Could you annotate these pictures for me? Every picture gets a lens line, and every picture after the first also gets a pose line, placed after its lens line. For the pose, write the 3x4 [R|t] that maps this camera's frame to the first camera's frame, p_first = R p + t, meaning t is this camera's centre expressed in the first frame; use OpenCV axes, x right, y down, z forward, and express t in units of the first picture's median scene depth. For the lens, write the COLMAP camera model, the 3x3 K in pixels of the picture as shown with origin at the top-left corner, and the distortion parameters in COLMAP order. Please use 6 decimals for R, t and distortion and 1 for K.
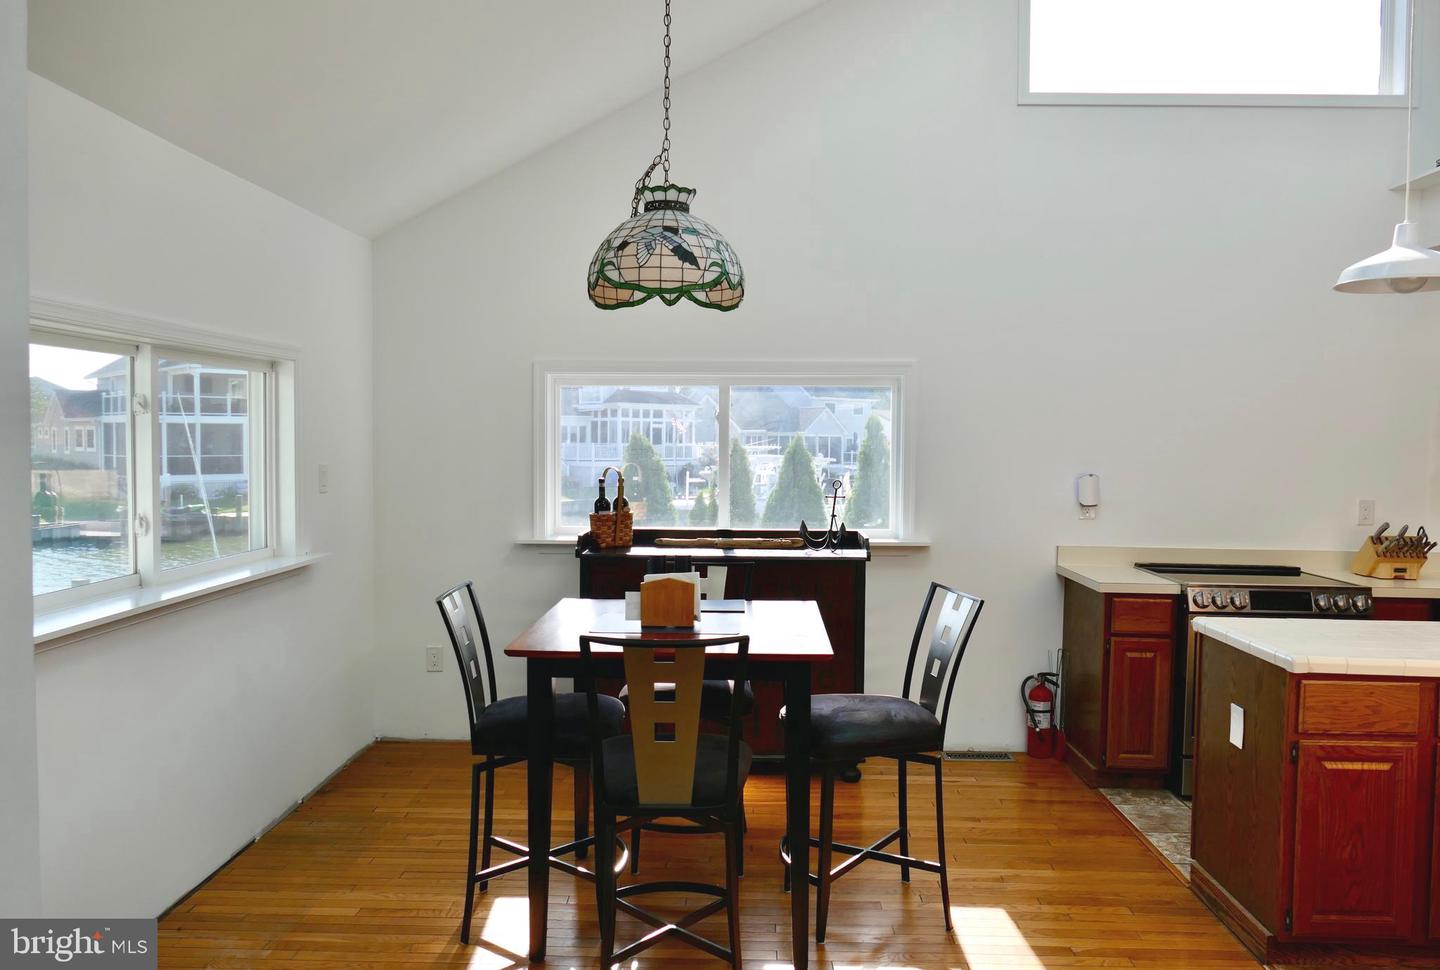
lens RADIAL K [[1045.7, 0, 720.0], [0, 1045.7, 485.0], [0, 0, 1]] dist [-0.039205, 0.004747]
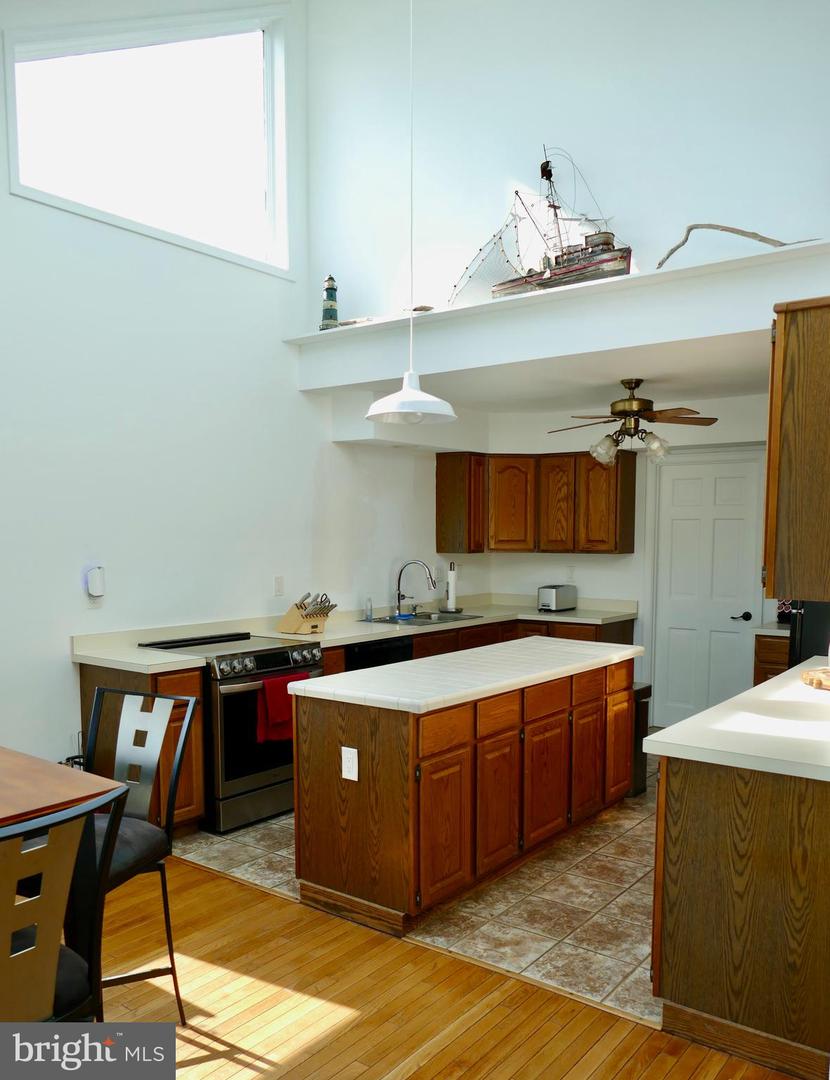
lens RADIAL K [[867.9, 0, 415.6], [0, 867.9, 624.3], [0, 0, 1]] dist [-0.044312, 0.006820]
pose [[0.573798, -0.097880, 0.813127, -0.261822], [0.044053, 0.995084, 0.088696, -0.021883], [-0.817811, -0.015073, 0.575289, 0.301507]]
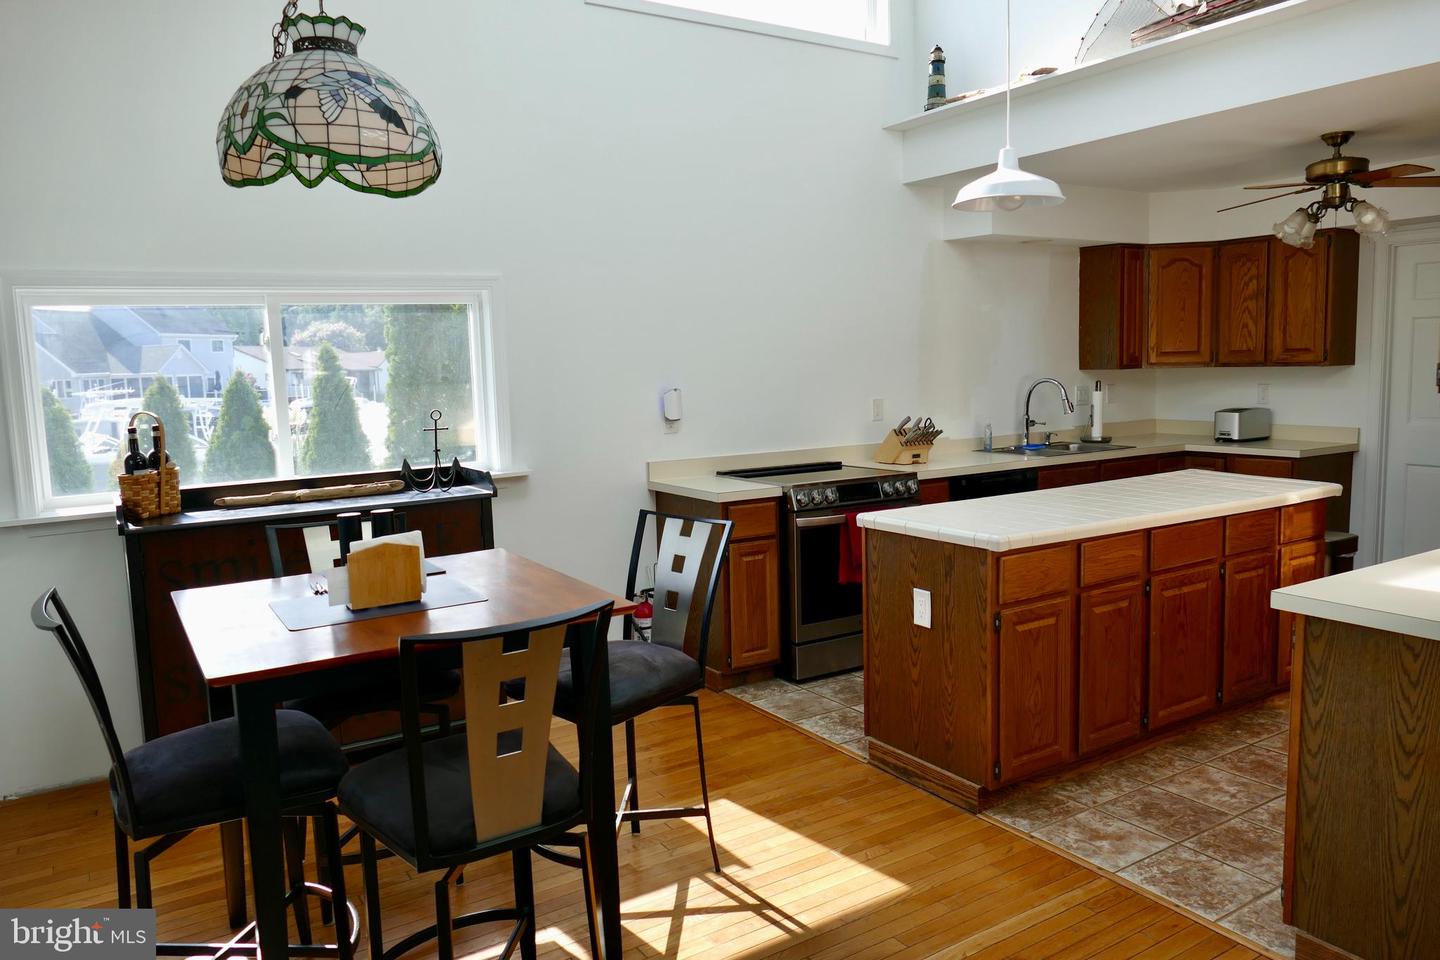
lens RADIAL K [[1003.1, 0, 720.0], [0, 1003.1, 480.0], [0, 0, 1]] dist [-0.039898, 0.008897]
pose [[0.825316, -0.100940, 0.555576, -0.221876], [0.063810, 0.994262, 0.085853, -0.004054], [-0.561054, -0.035405, 0.827022, 0.229157]]
